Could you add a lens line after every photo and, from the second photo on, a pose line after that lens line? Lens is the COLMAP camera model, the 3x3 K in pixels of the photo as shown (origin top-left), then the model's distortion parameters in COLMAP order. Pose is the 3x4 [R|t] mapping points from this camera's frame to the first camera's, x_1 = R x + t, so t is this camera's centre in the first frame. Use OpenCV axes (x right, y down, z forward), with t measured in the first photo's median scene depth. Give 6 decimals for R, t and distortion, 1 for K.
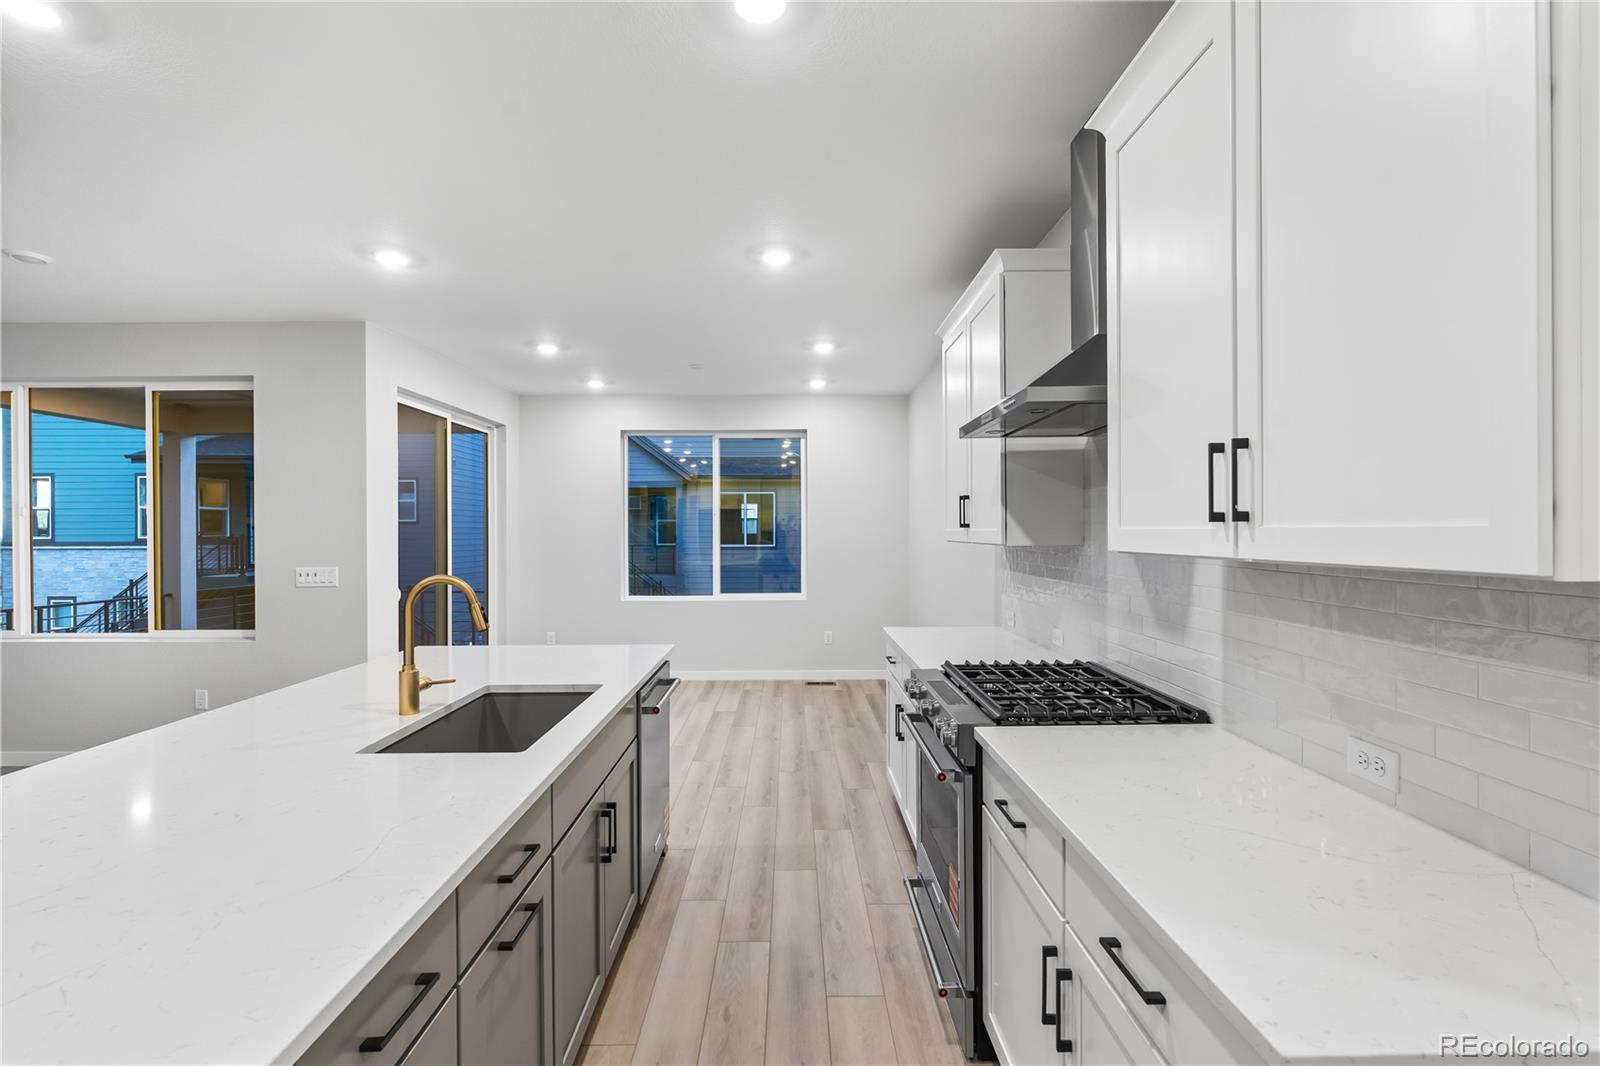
lens RADIAL K [[711.7, 0, 799.3], [0, 711.7, 531.5], [0, 0, 1]] dist [-0.005275, 0.000121]
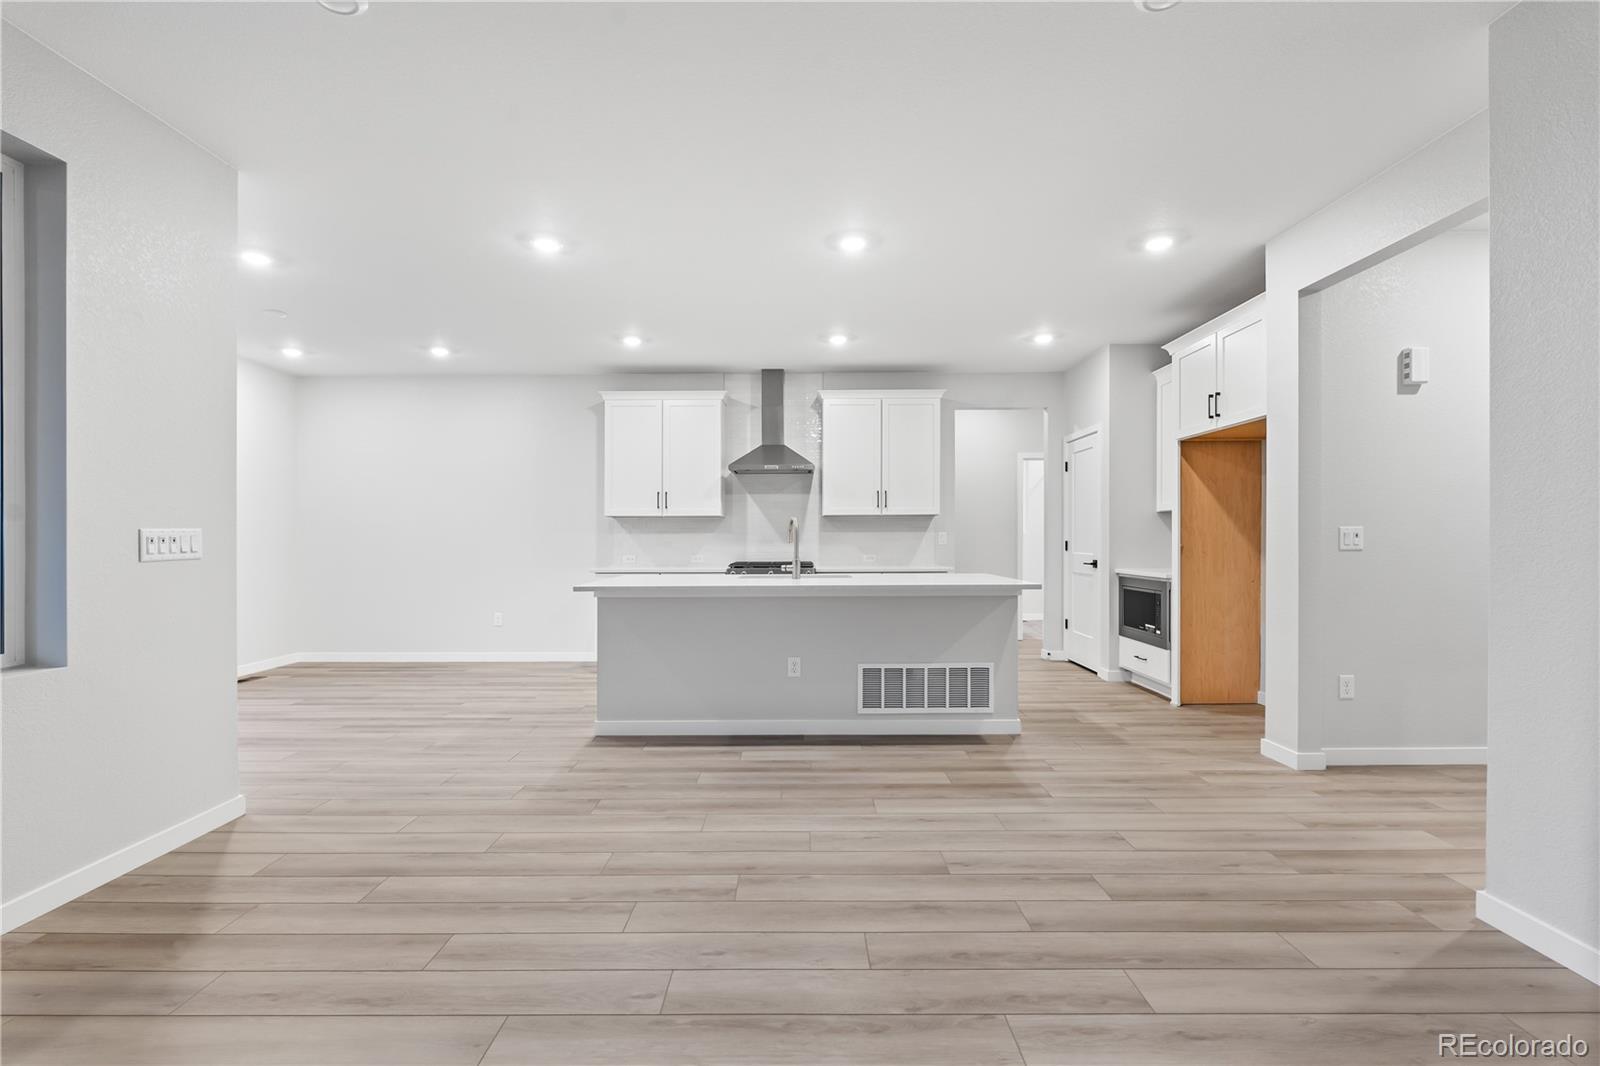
lens RADIAL K [[711.7, 0, 796.7], [0, 711.7, 535.0], [0, 0, 1]] dist [-0.005275, 0.000121]
pose [[0.018260, 0.005485, 0.999818, -1.713130], [0.004110, 0.999976, -0.005561, 0.082377], [-0.999825, 0.004211, 0.018237, 0.595651]]
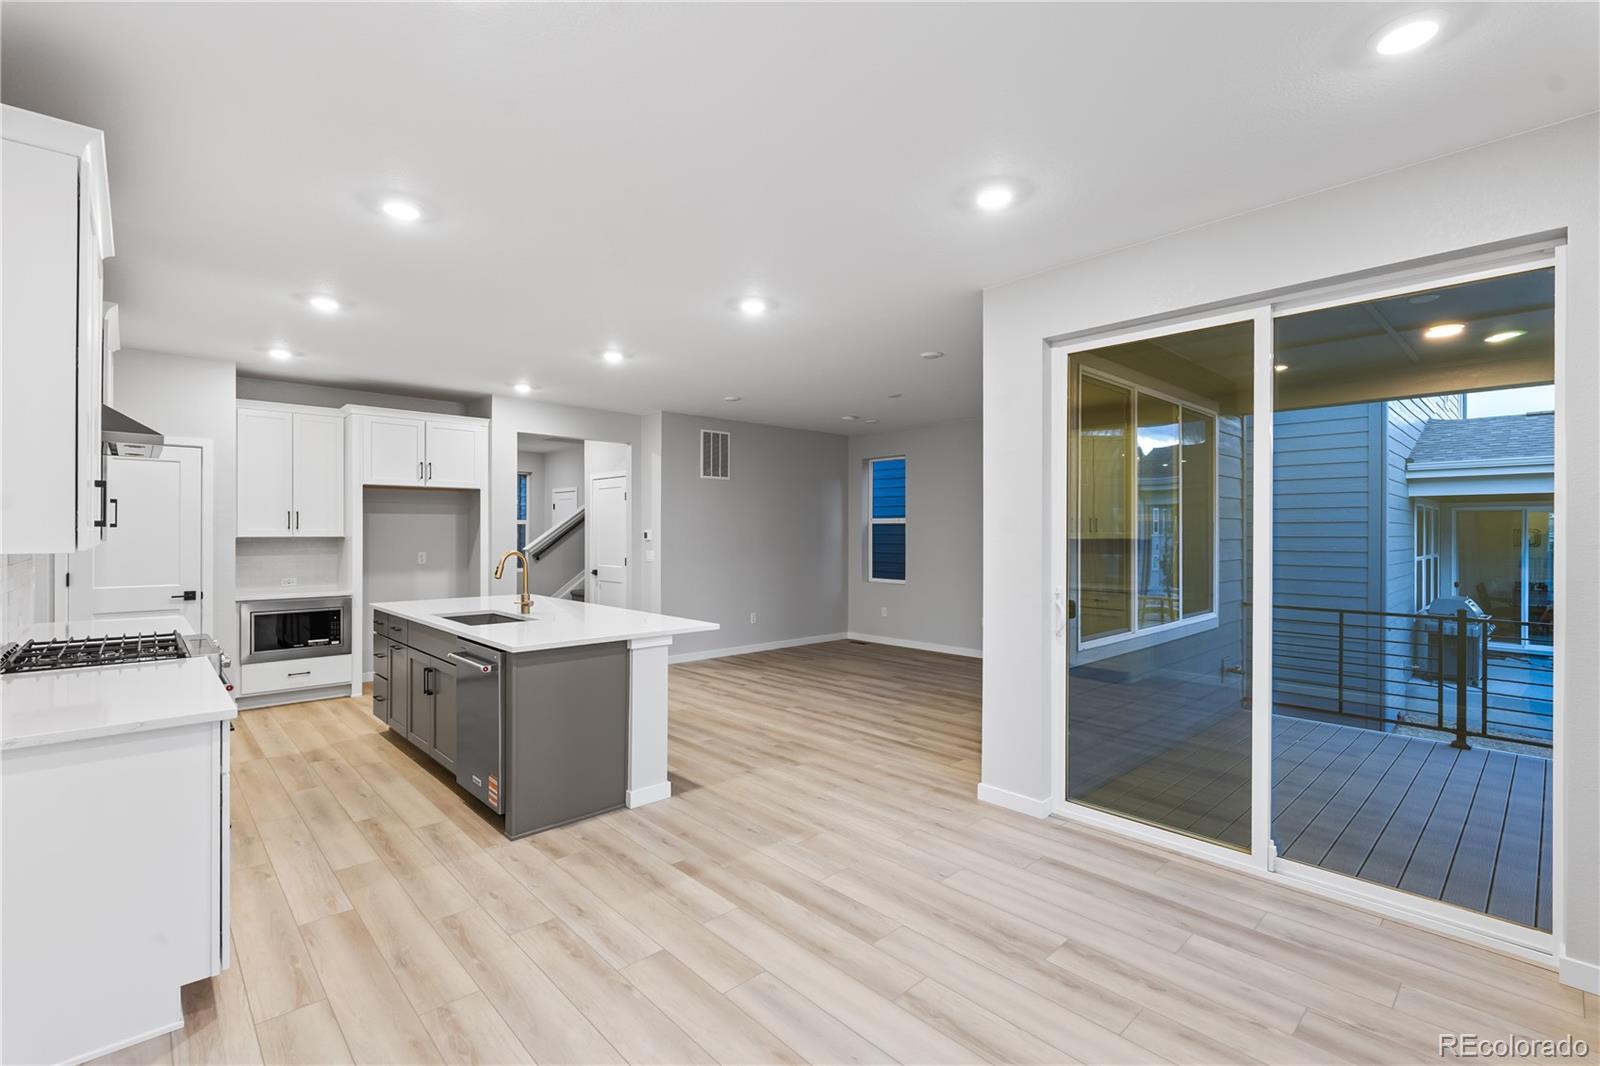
lens RADIAL K [[711.7, 0, 796.6], [0, 711.7, 533.1], [0, 0, 1]] dist [-0.005275, 0.000121]
pose [[-0.738670, 0.001626, -0.674066, 0.194826], [-0.002717, 0.999982, 0.005389, -0.003463], [0.674062, 0.005812, -0.738652, 1.981718]]
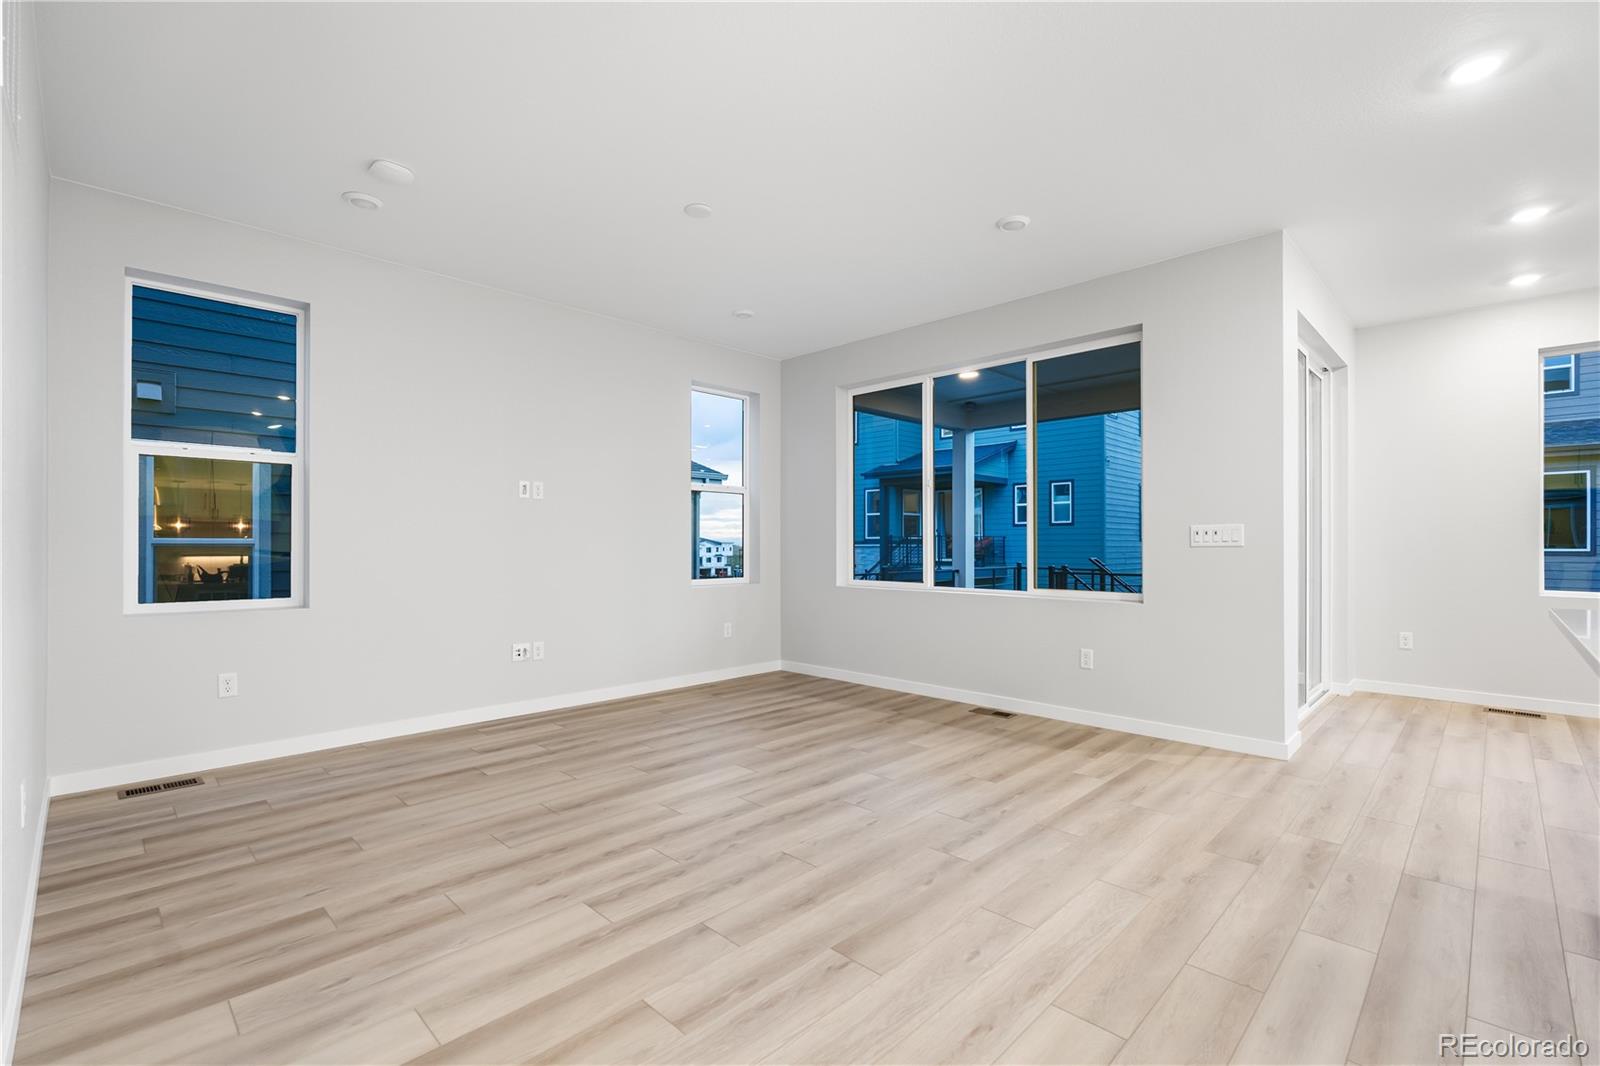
lens RADIAL K [[711.7, 0, 800.9], [0, 711.7, 542.6], [0, 0, 1]] dist [-0.005275, 0.000121]
pose [[0.702129, 0.002547, -0.712045, -0.551139], [-0.003079, 0.999995, 0.000541, 0.098499], [0.712043, 0.001812, 0.702133, 0.012383]]
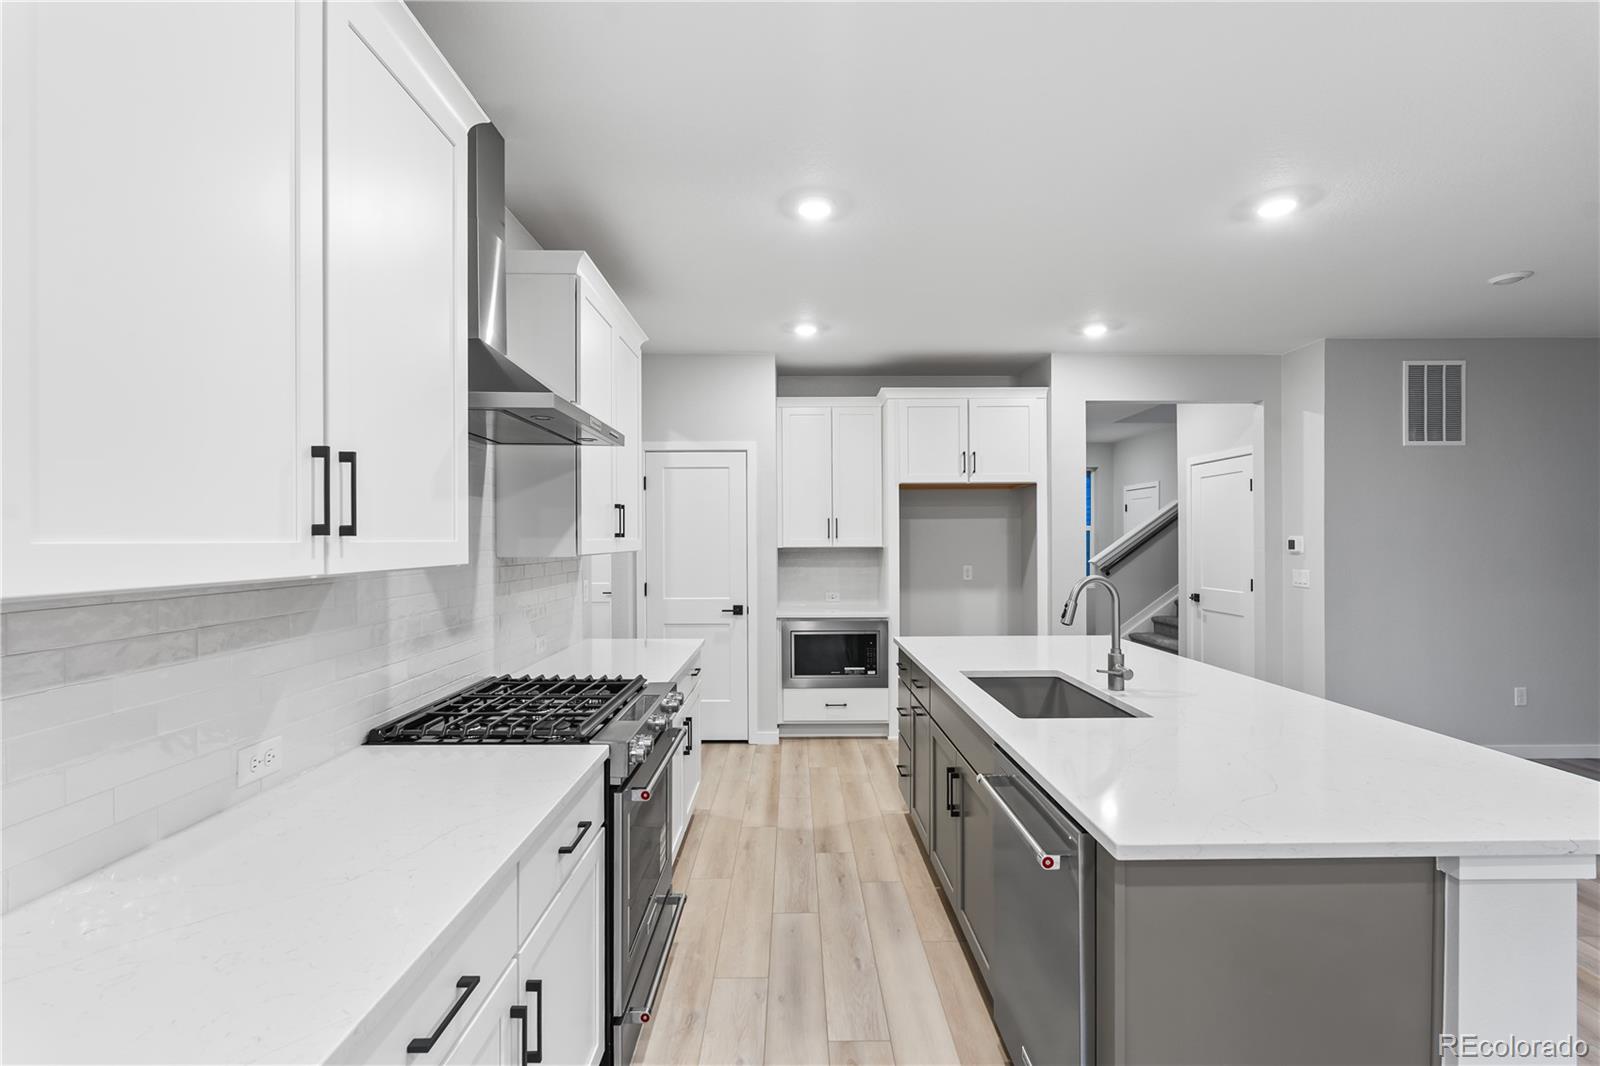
lens RADIAL K [[711.7, 0, 793.2], [0, 711.7, 534.4], [0, 0, 1]] dist [-0.005275, 0.000121]
pose [[-0.999928, 0.005816, 0.010528, -0.009350], [0.005769, 0.999973, -0.004463, -0.002337], [-0.010554, -0.004402, -0.999935, 1.375018]]
